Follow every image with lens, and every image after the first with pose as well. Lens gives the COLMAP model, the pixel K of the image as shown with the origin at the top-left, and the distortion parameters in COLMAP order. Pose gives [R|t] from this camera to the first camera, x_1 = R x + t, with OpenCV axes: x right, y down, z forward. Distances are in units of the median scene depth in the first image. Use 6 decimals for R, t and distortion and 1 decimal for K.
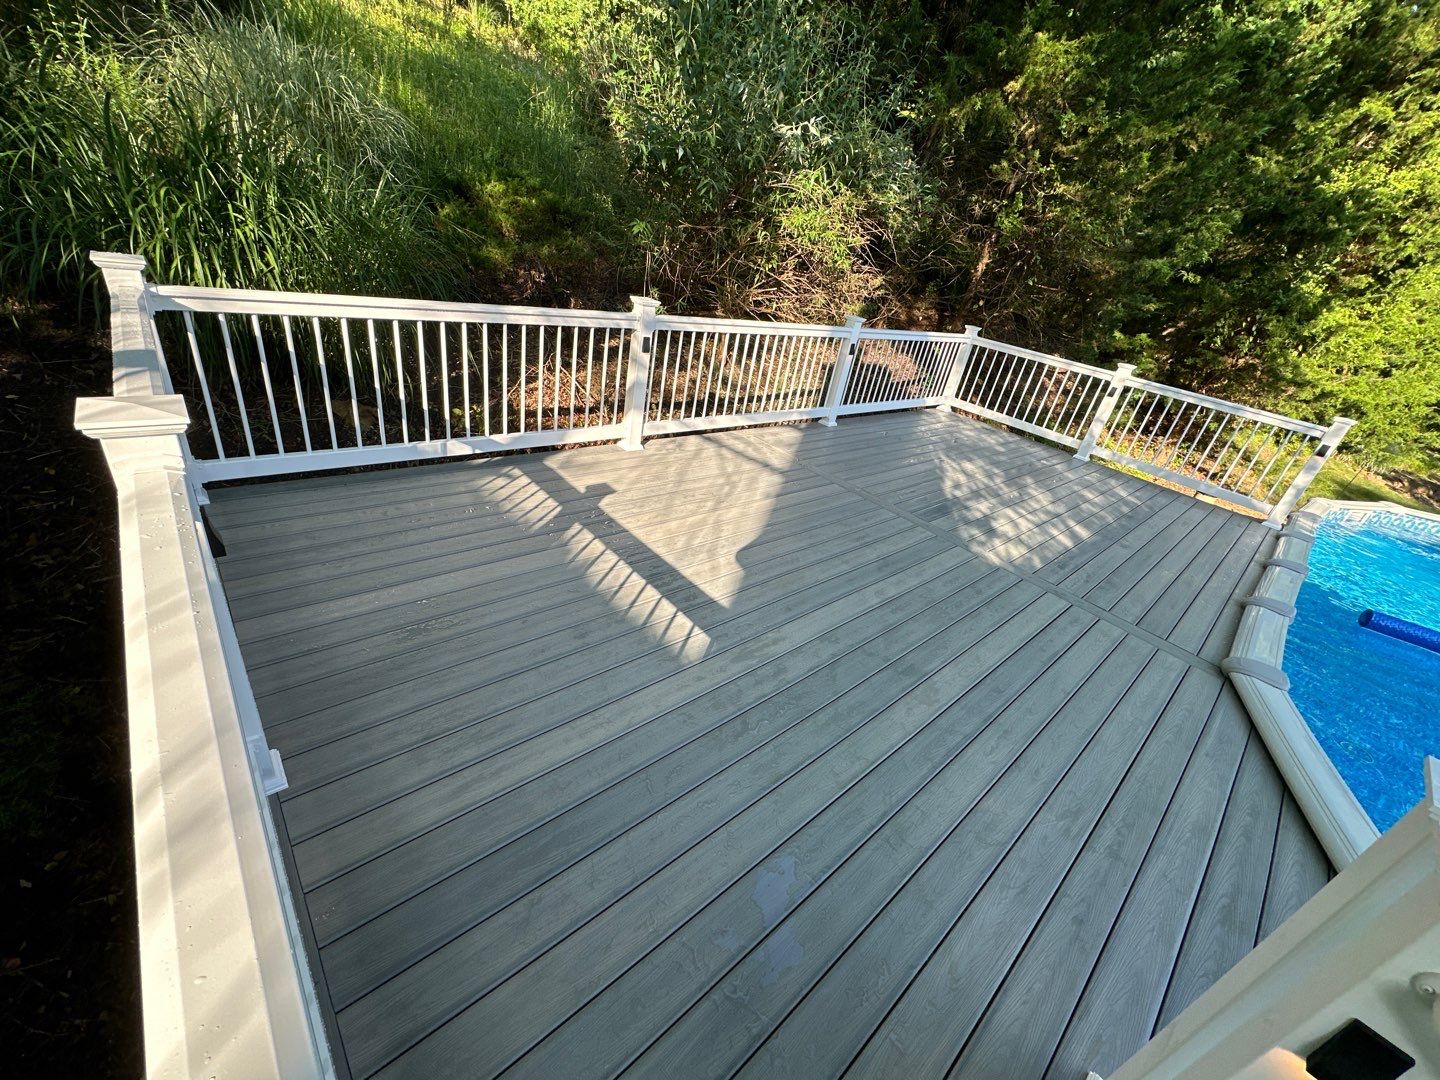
lens RADIAL K [[551.0, 0, 735.9], [0, 551.0, 546.6], [0, 0, 1]] dist [0.000901, 0.000050]
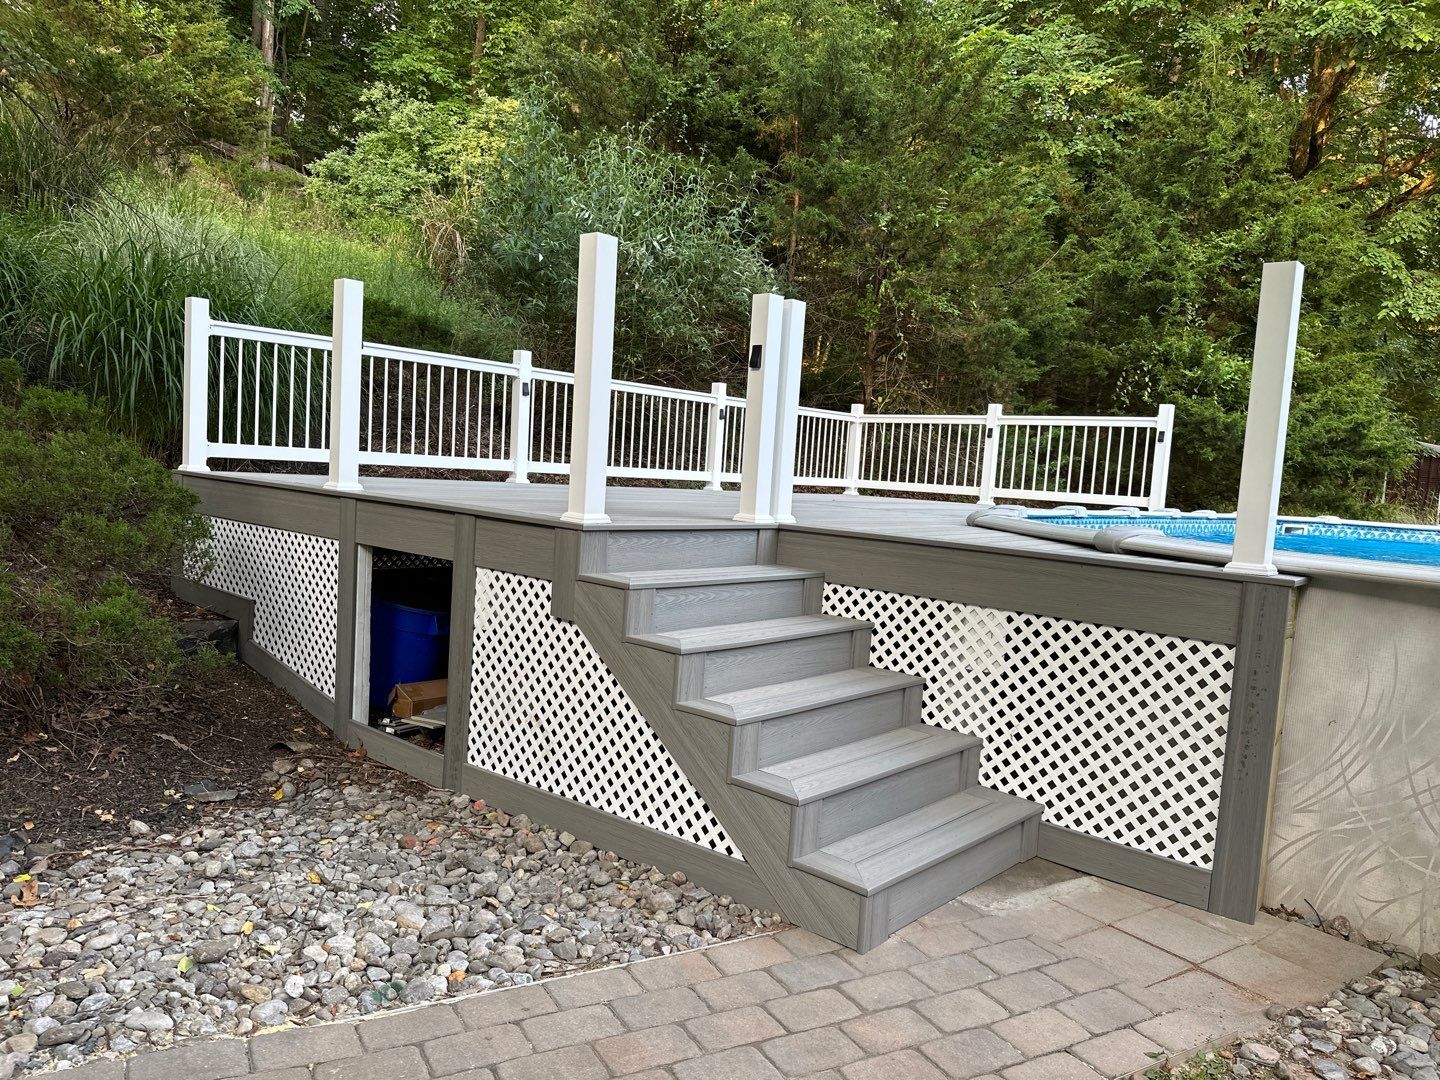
lens RADIAL K [[1014.8, 0, 726.0], [0, 1014.8, 540.9], [0, 0, 1]] dist [0.038764, -0.051668]
pose [[0.987906, -0.113767, 0.105354, -0.002105], [0.146834, 0.904721, -0.399900, 0.748275], [-0.049821, 0.410533, 0.910484, -0.749177]]
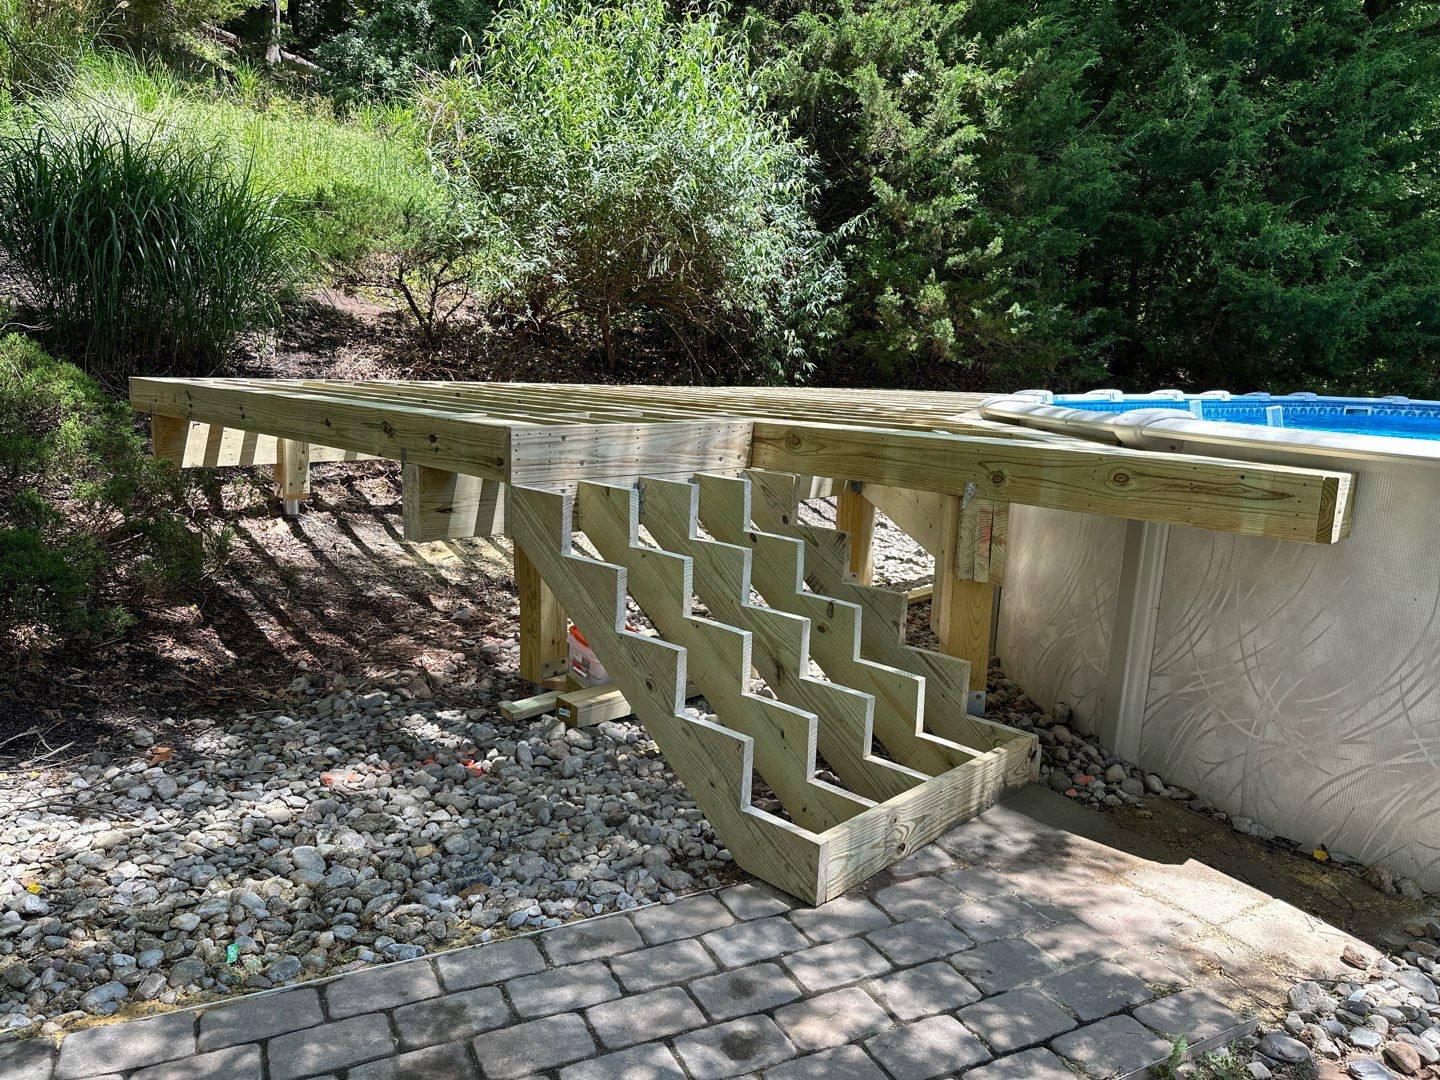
lens RADIAL K [[1014.8, 0, 726.0], [0, 1014.8, 540.9], [0, 0, 1]] dist [0.038764, -0.051668]
pose [[0.988911, -0.139779, 0.050160, 0.081443], [0.148476, 0.937468, -0.314816, 0.711541], [-0.003018, 0.318772, 0.947827, -0.636356]]
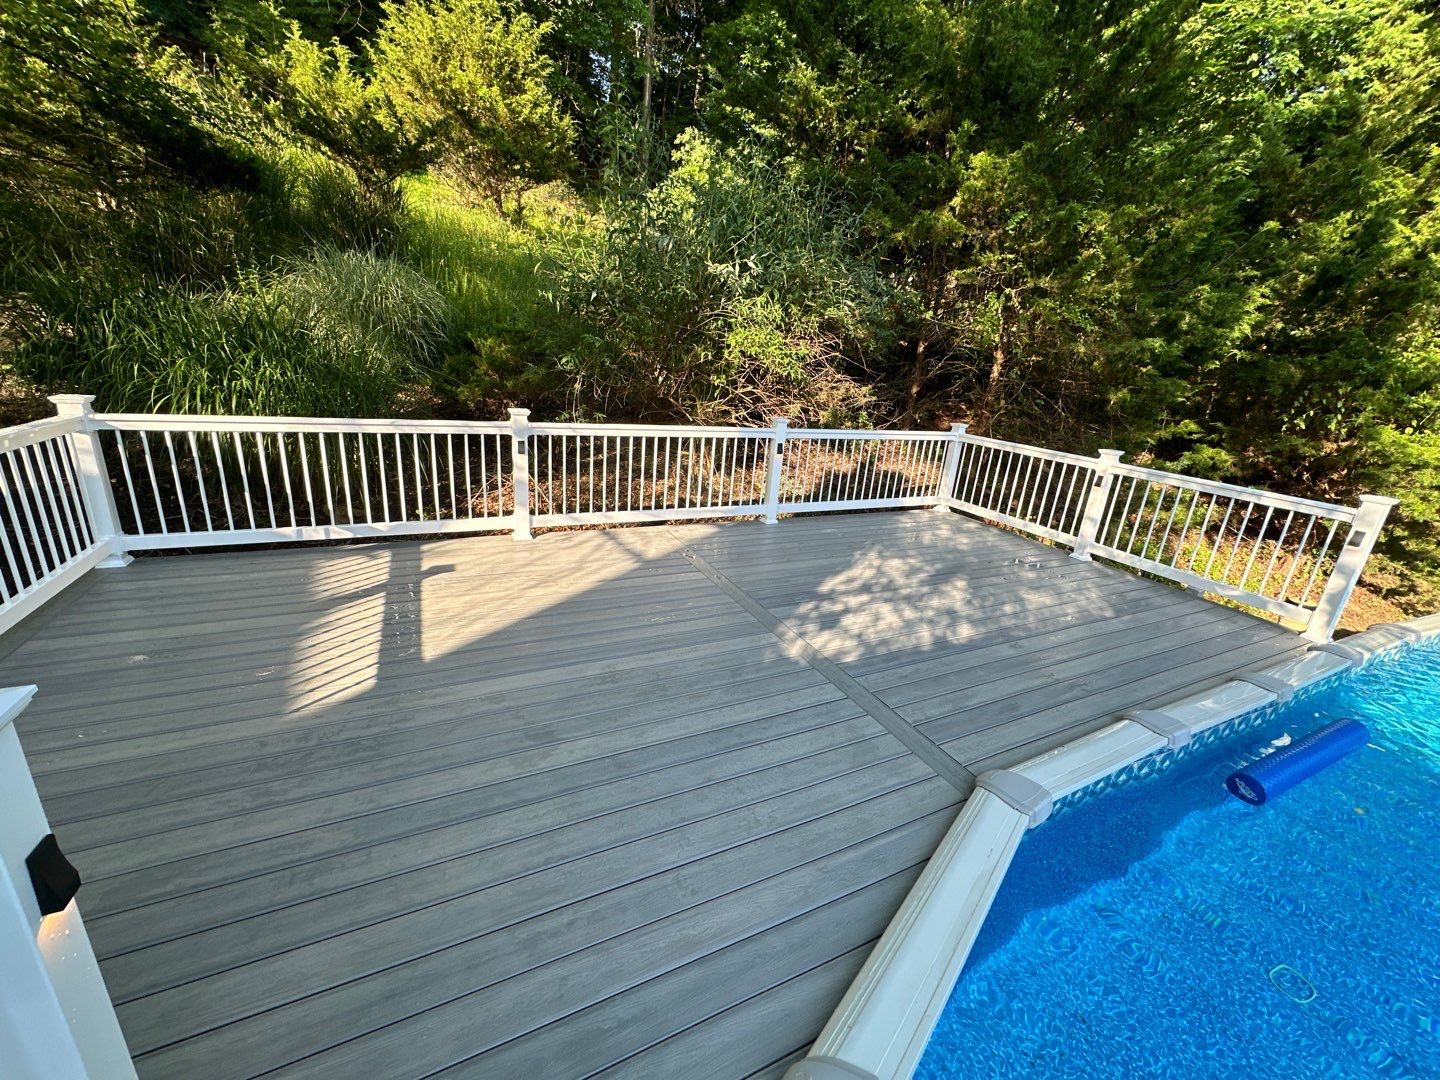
lens RADIAL K [[579.3, 0, 722.5], [0, 579.3, 537.7], [0, 0, 1]] dist [-0.001046, 0.000113]
pose [[0.961555, -0.006789, -0.274528, 0.496158], [-0.058101, 0.972034, -0.227542, 0.054659], [0.268395, 0.234744, 0.934269, 0.035234]]
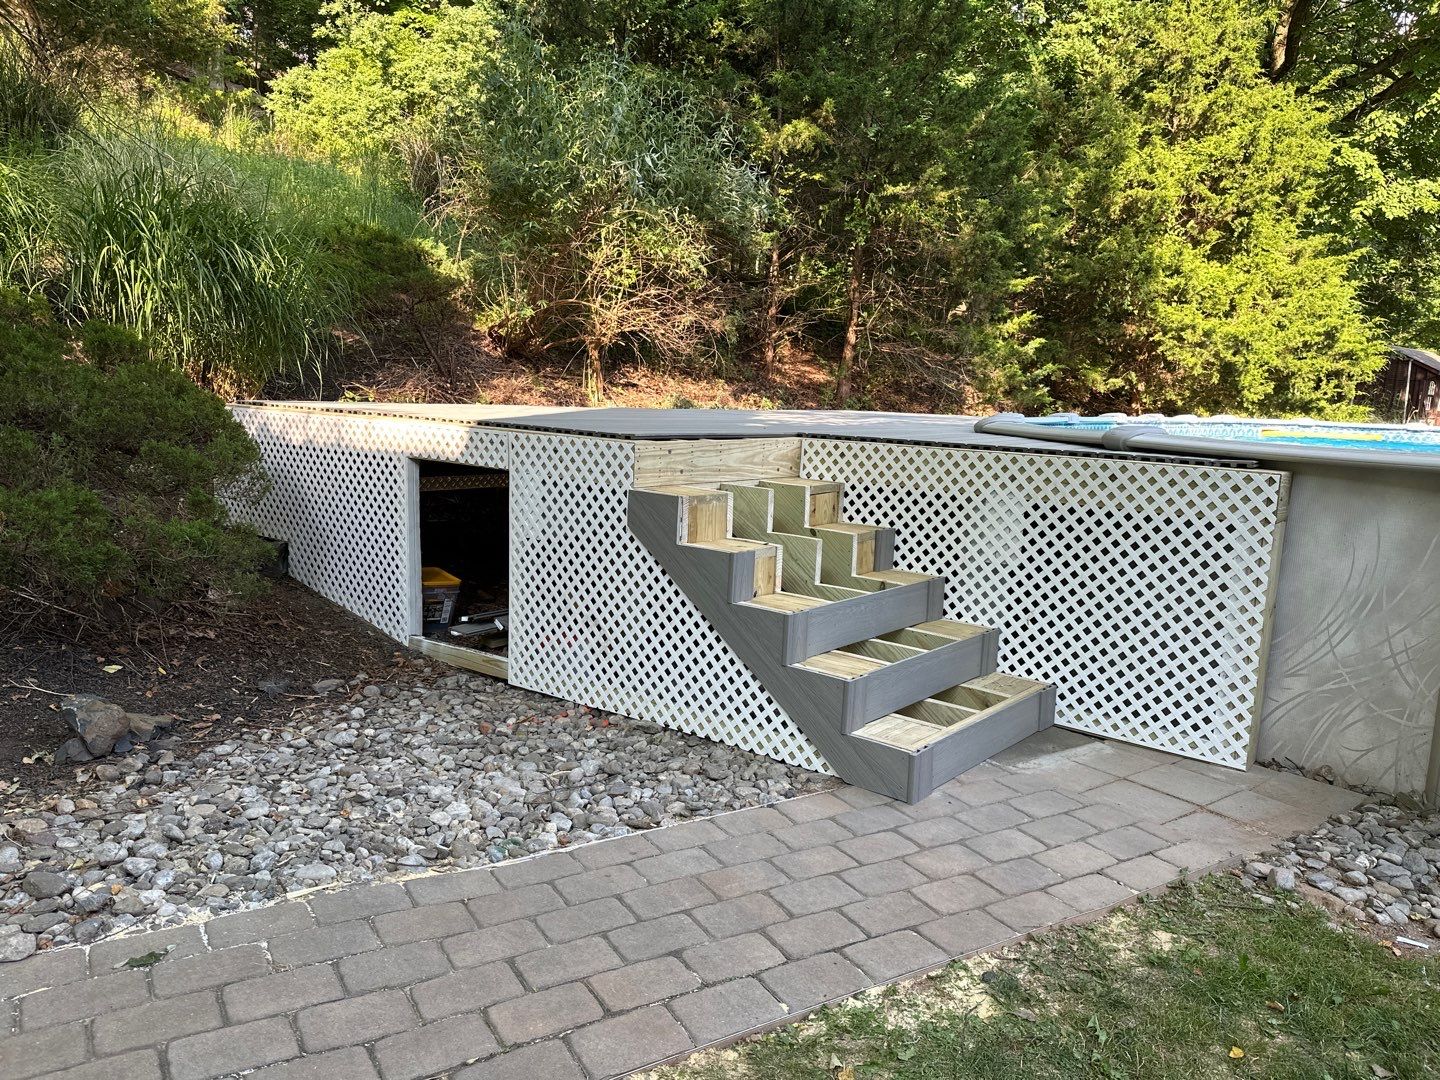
lens RADIAL K [[1011.0, 0, 720.0], [0, 1011.0, 540.0], [0, 0, 1]] dist [0.068620, -0.103397]
pose [[0.981755, -0.149999, 0.116866, -0.078778], [0.180655, 0.927565, -0.327088, 0.779294], [-0.059338, 0.342232, 0.937740, -0.810614]]
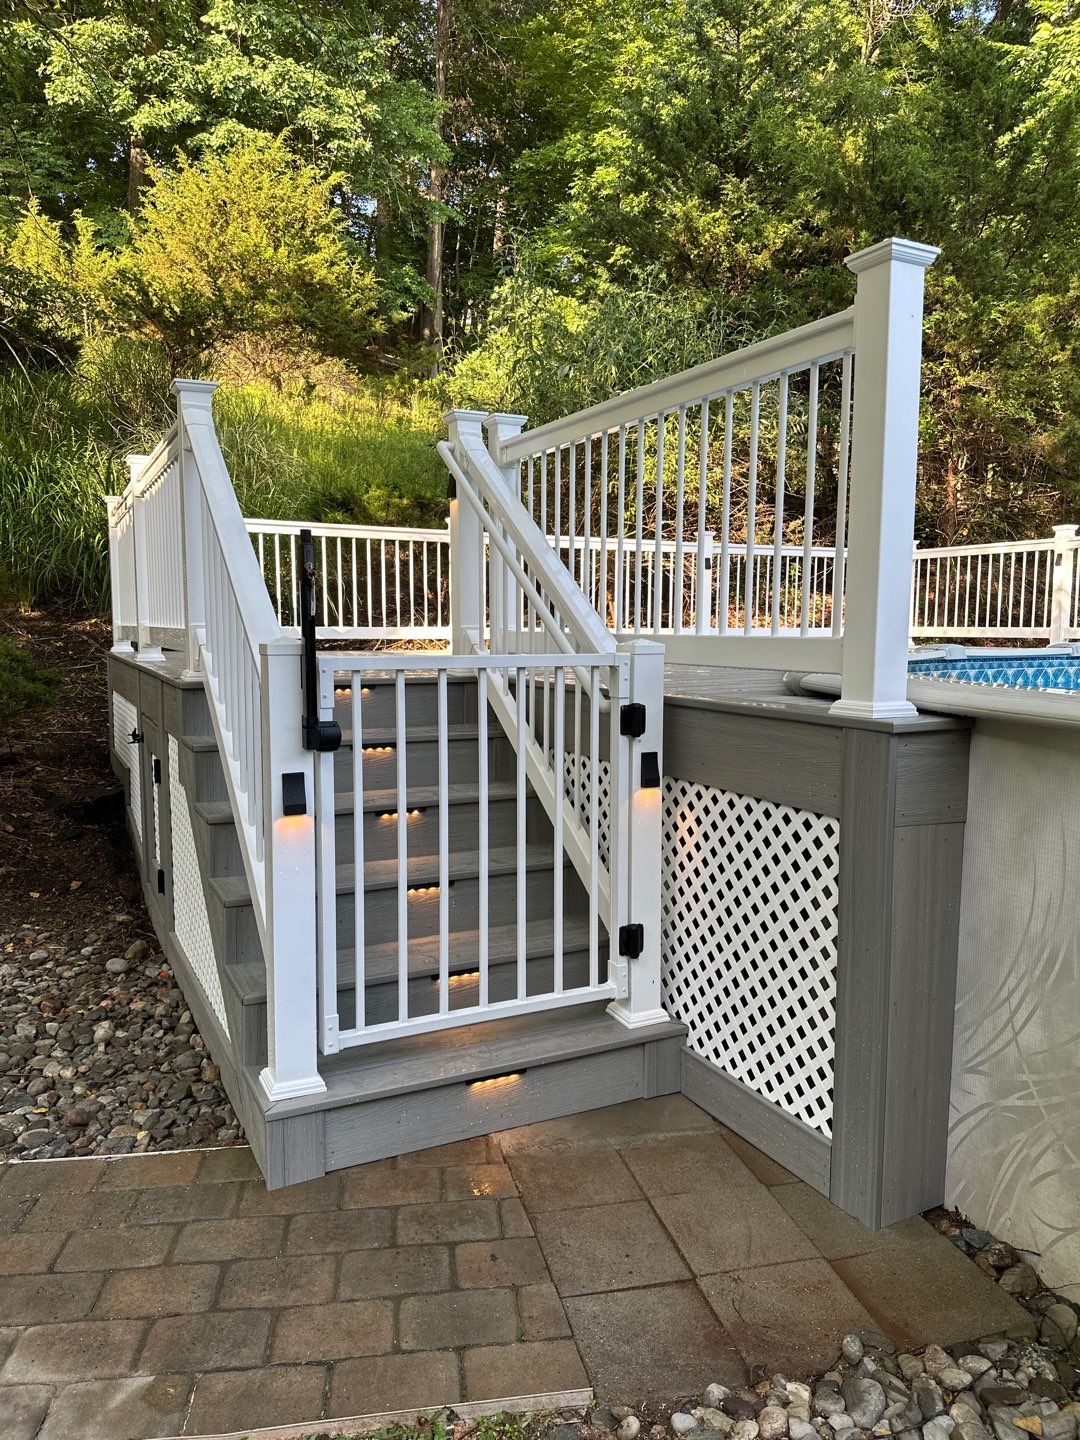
lens RADIAL K [[1014.8, 0, 546.0], [0, 1014.8, 714.6], [0, 0, 1]] dist [0.038764, -0.051668]
pose [[0.950694, -0.139727, -0.276872, 0.481841], [0.007980, 0.903481, -0.428553, 0.744420], [0.310029, 0.405214, 0.860049, -0.551547]]
